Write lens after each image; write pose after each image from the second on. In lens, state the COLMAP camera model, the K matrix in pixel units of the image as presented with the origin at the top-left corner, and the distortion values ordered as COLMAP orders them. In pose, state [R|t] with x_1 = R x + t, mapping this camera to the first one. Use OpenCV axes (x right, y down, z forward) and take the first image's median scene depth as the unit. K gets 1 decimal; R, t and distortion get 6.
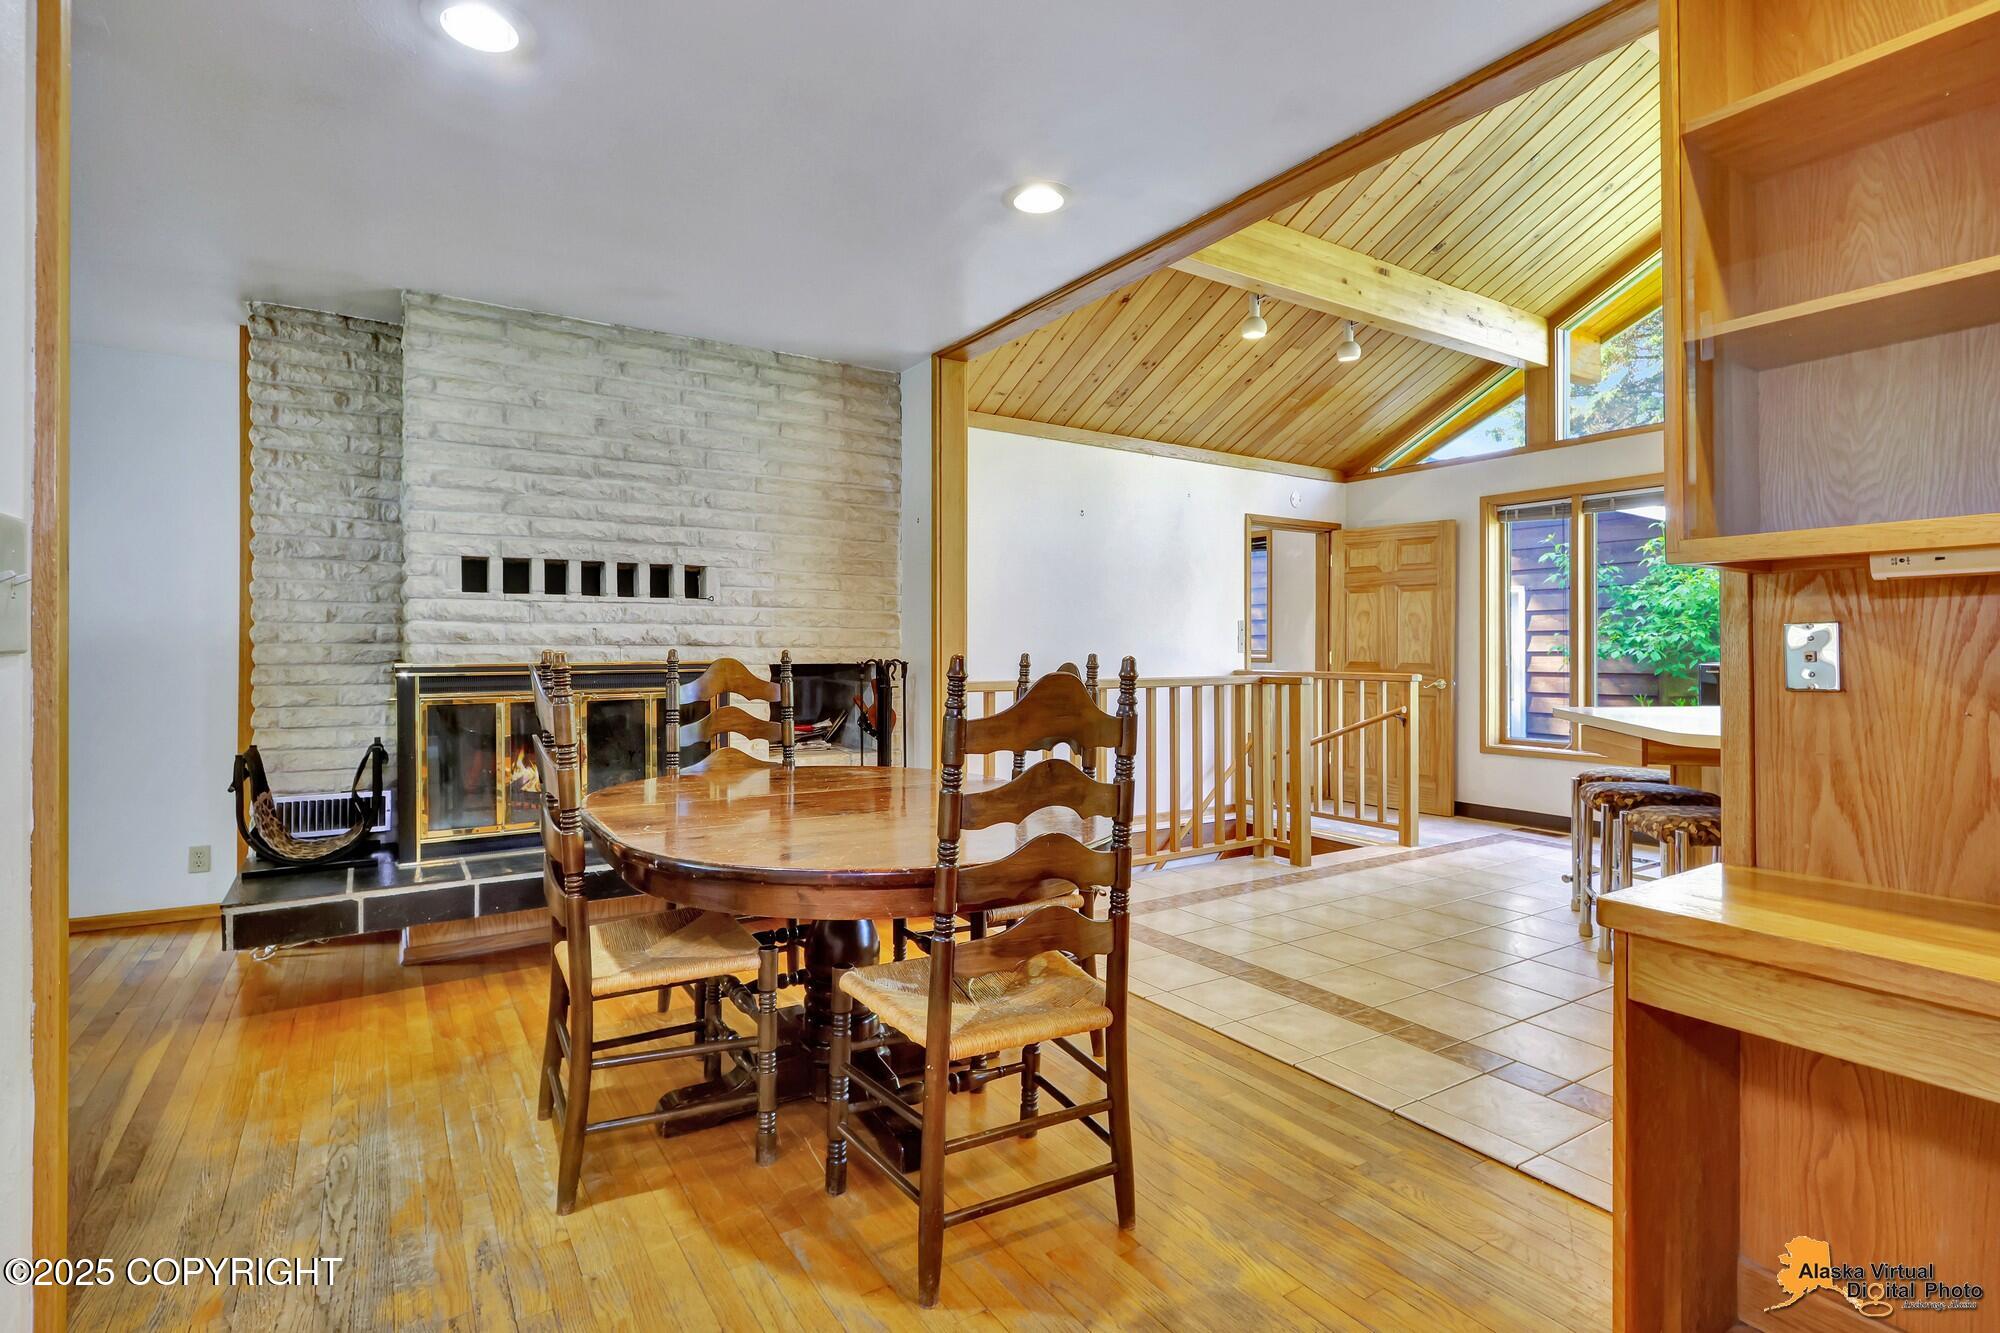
lens RADIAL K [[946.3, 0, 1009.0], [0, 946.3, 639.4], [0, 0, 1]] dist [0.006331, -0.003848]
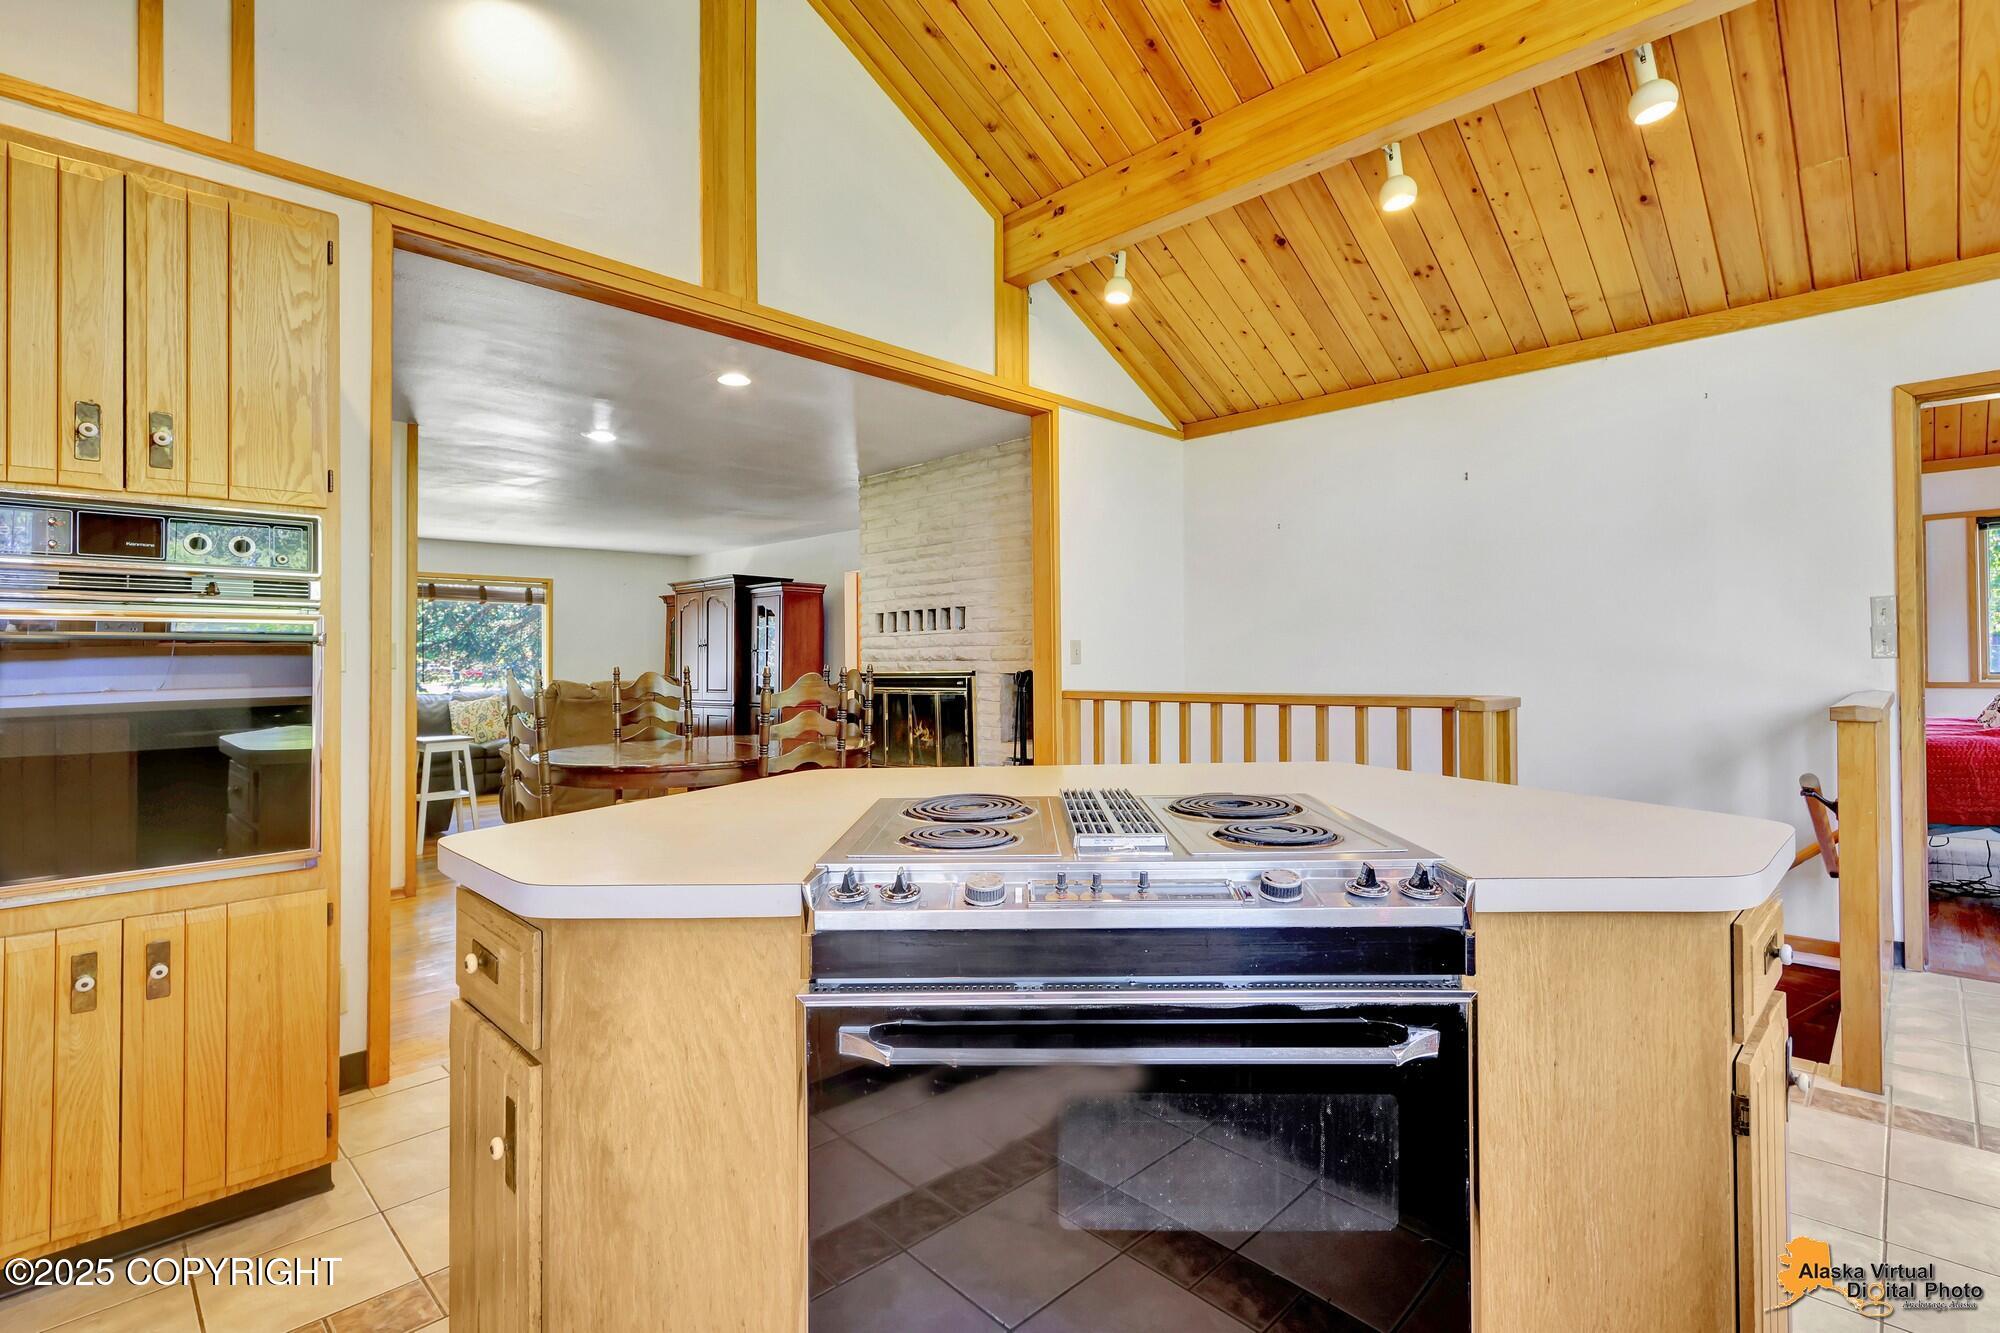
lens RADIAL K [[946.3, 0, 1004.1], [0, 946.3, 657.8], [0, 0, 1]] dist [0.006331, -0.003848]
pose [[0.231000, -0.009559, -0.972907, 1.064542], [0.022177, 0.999744, -0.004557, 0.009951], [0.972701, -0.020523, 0.231153, 0.677268]]
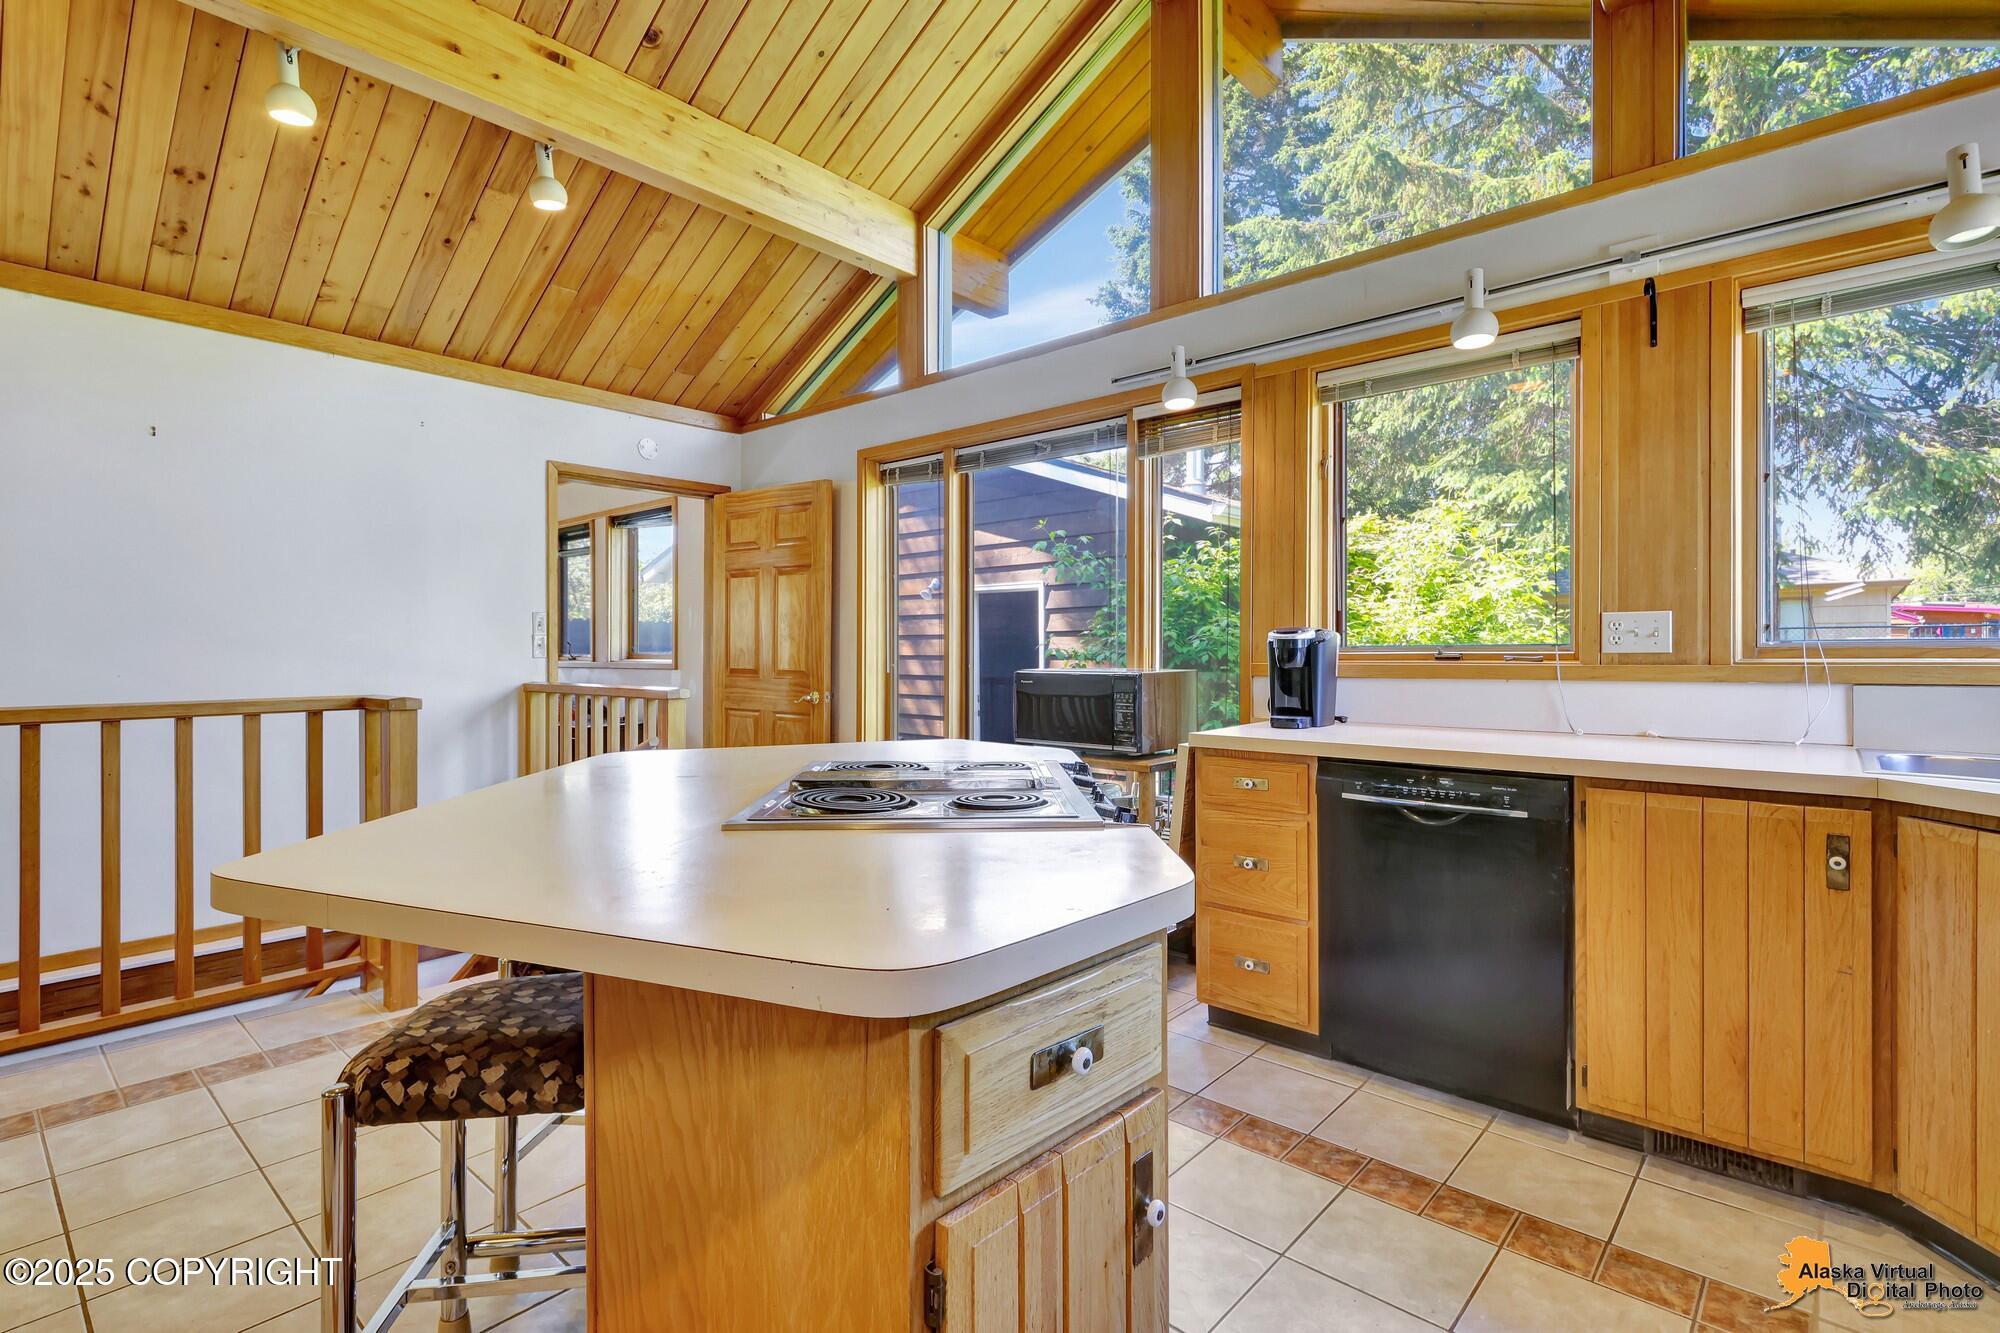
lens RADIAL K [[946.3, 0, 1010.3], [0, 946.3, 660.8], [0, 0, 1]] dist [0.006331, -0.003848]
pose [[0.961270, -0.005891, 0.275544, 0.646725], [0.000363, 0.999798, 0.020110, 0.004434], [-0.275607, -0.019231, 0.961078, 0.375429]]
